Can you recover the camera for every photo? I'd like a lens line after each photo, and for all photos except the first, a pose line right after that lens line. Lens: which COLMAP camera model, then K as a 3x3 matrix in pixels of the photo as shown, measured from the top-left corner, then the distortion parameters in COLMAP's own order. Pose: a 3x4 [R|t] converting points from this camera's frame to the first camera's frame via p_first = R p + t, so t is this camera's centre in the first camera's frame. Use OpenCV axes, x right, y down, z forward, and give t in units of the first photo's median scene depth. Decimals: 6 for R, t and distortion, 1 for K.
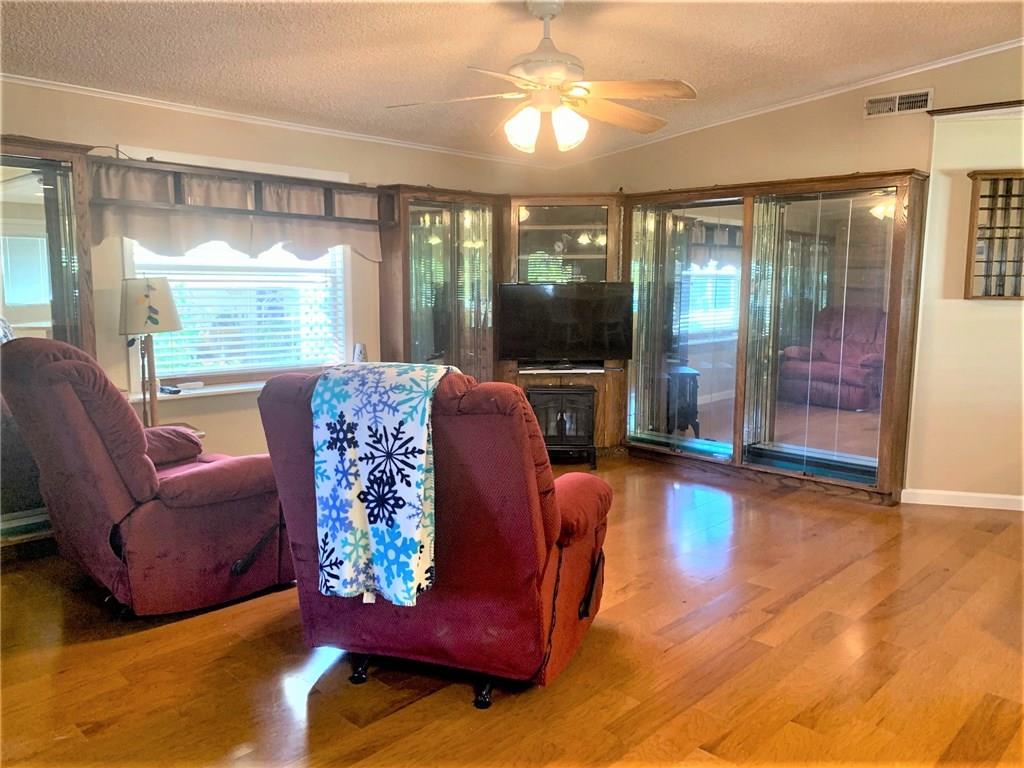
lens RADIAL K [[772.9, 0, 512.0], [0, 772.9, 384.0], [0, 0, 1]] dist [-0.000688, 0.000032]
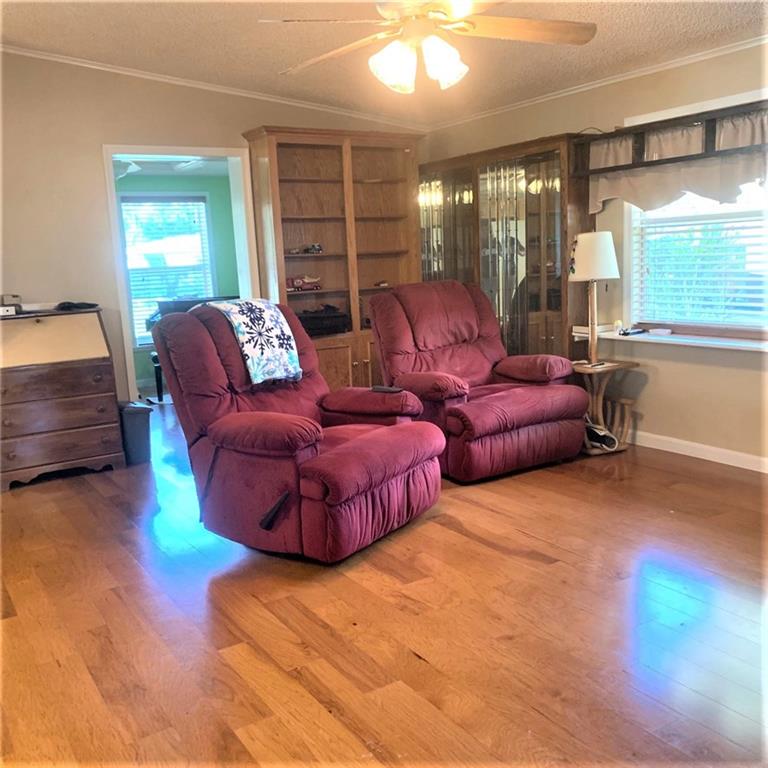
lens RADIAL K [[791.8, 0, 384.0], [0, 791.8, 384.0], [0, 0, 1]] dist [0.007139, 0.009712]
pose [[-0.236493, 0.158677, -0.958589, 0.920930], [-0.082531, 0.979729, 0.182538, -0.119476], [0.968122, 0.122282, -0.218603, 1.103229]]
